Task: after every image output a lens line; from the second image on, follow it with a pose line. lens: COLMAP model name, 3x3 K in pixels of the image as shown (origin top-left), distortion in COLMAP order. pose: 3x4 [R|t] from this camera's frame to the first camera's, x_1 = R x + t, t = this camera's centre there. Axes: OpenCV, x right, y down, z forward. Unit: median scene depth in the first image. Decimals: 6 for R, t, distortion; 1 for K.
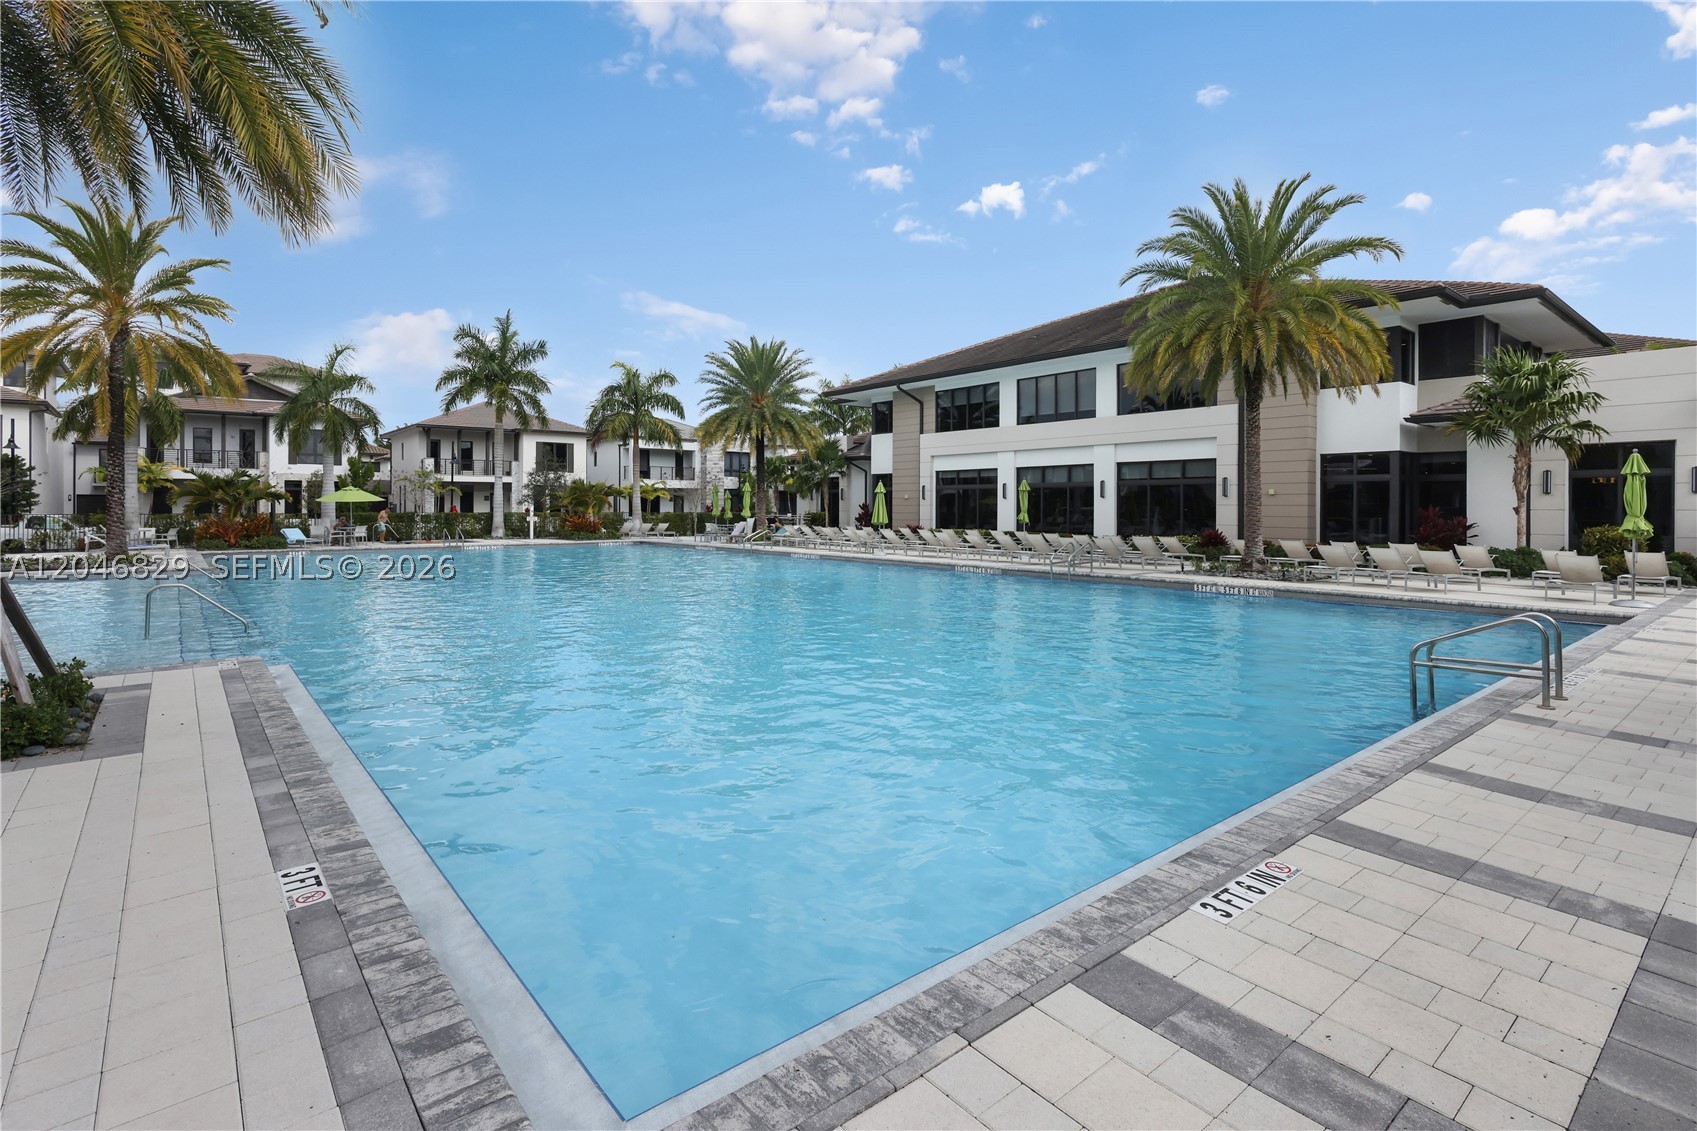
lens RADIAL K [[807.2, 0, 852.9], [0, 807.2, 518.9], [0, 0, 1]] dist [-0.002920, -0.000362]
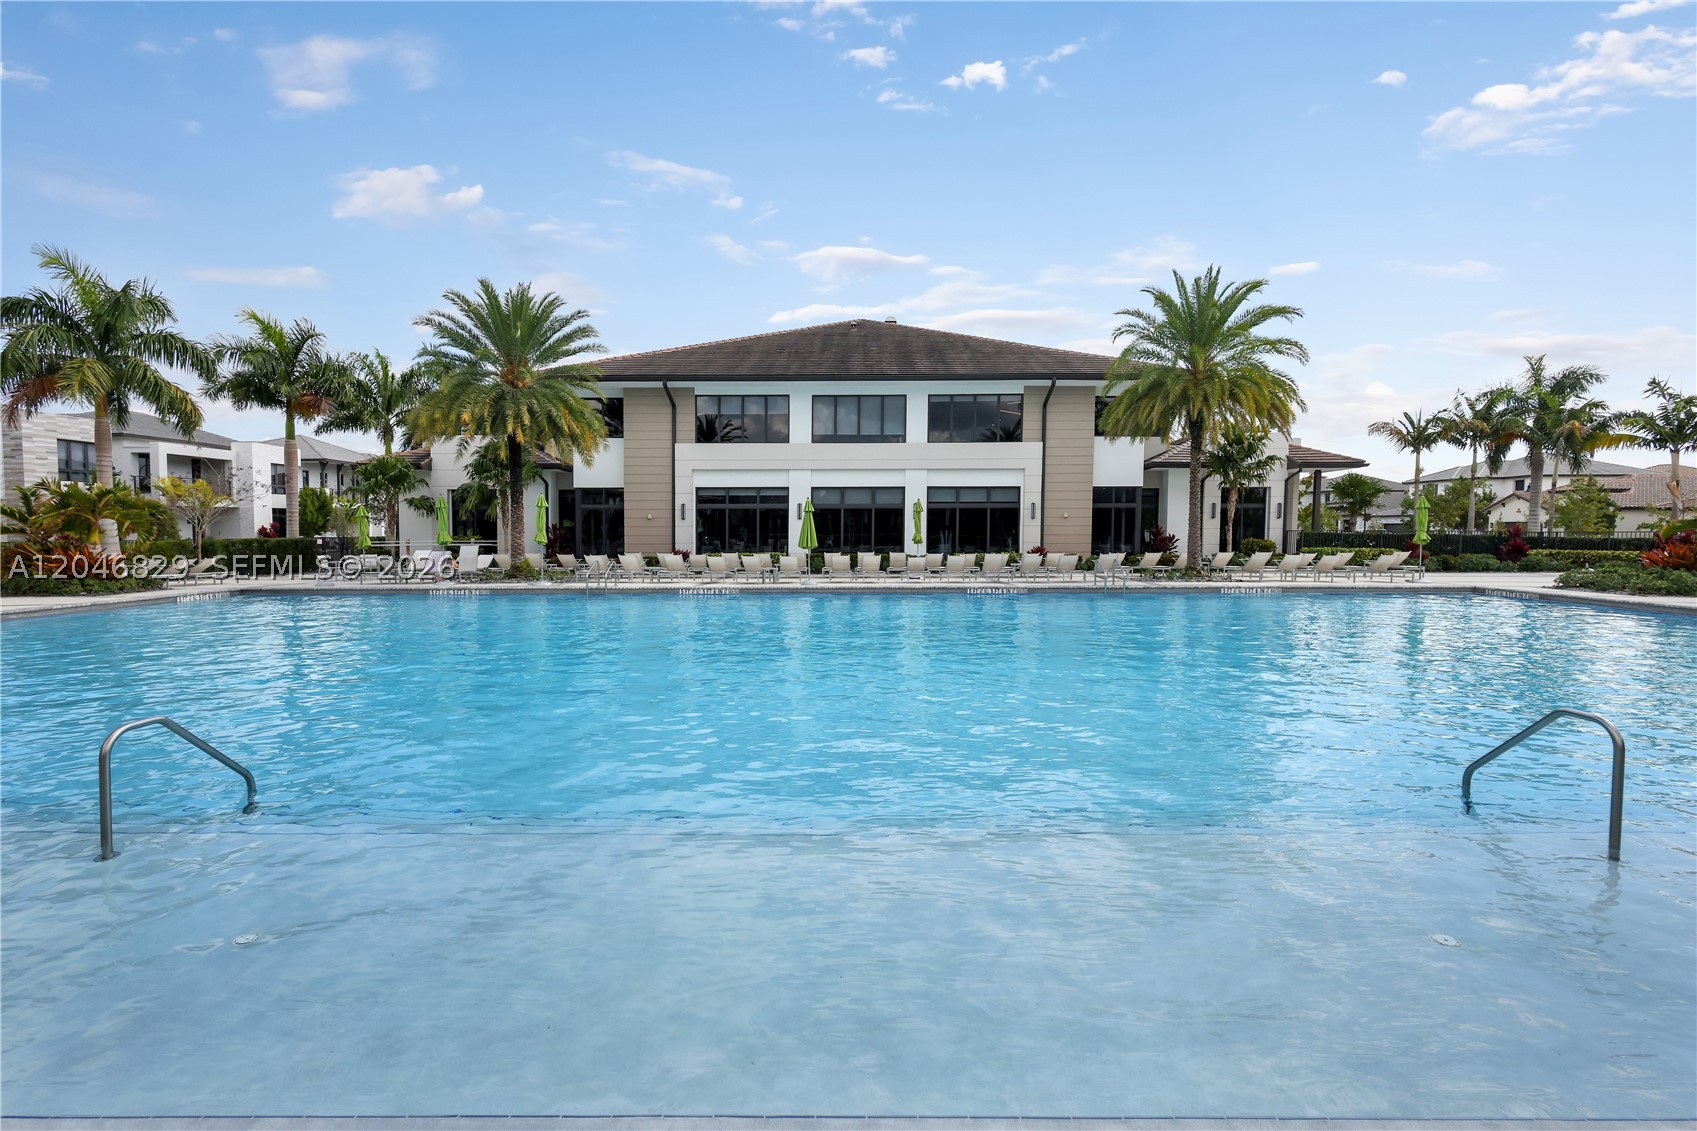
lens RADIAL K [[675.1, 0, 849.1], [0, 675.1, 576.1], [0, 0, 1]] dist [0.001929, 0.000133]
pose [[0.631048, -0.056790, 0.773662, -0.420981], [0.015512, 0.998041, 0.060608, -0.005130], [-0.775589, -0.026246, 0.630693, 0.468124]]
